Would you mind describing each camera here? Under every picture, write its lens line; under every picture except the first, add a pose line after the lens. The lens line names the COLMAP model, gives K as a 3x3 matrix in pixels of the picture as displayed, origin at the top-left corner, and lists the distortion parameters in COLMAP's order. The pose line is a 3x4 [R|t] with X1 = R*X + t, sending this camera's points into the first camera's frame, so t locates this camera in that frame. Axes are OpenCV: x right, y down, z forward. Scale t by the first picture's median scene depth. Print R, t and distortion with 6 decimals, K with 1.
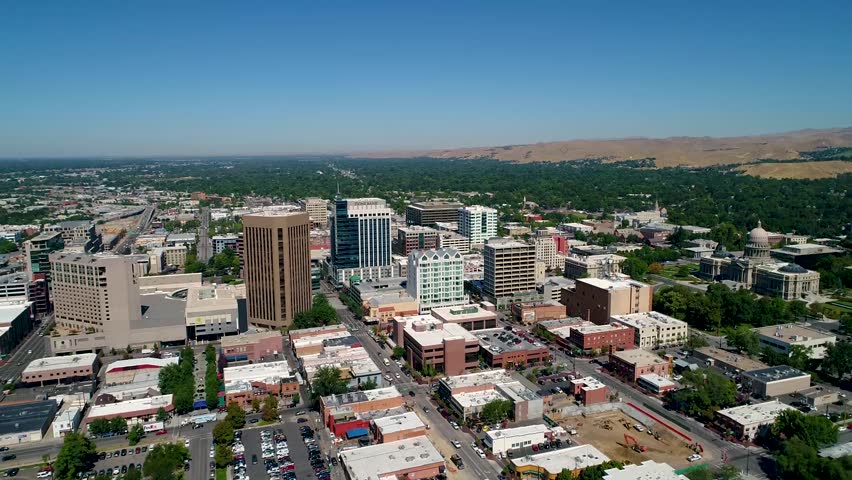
lens RADIAL K [[600.8, 0, 426.0], [0, 600.8, 240.0], [0, 0, 1]] dist [-0.000377, -0.000746]
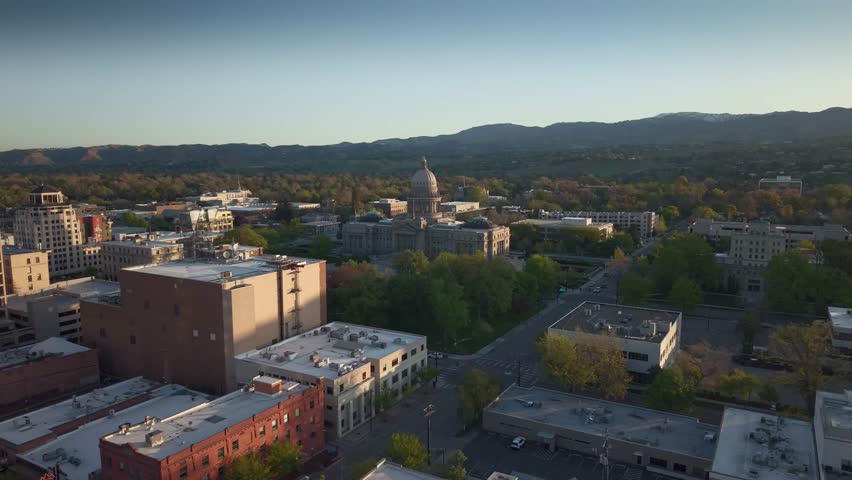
lens RADIAL K [[600.8, 0, 426.0], [0, 600.8, 240.0], [0, 0, 1]] dist [-0.000377, -0.000746]
pose [[0.766896, -0.078598, 0.636940, 0.179855], [0.096097, 0.995346, 0.007121, 0.068763], [-0.634535, 0.055747, 0.770881, 0.668733]]
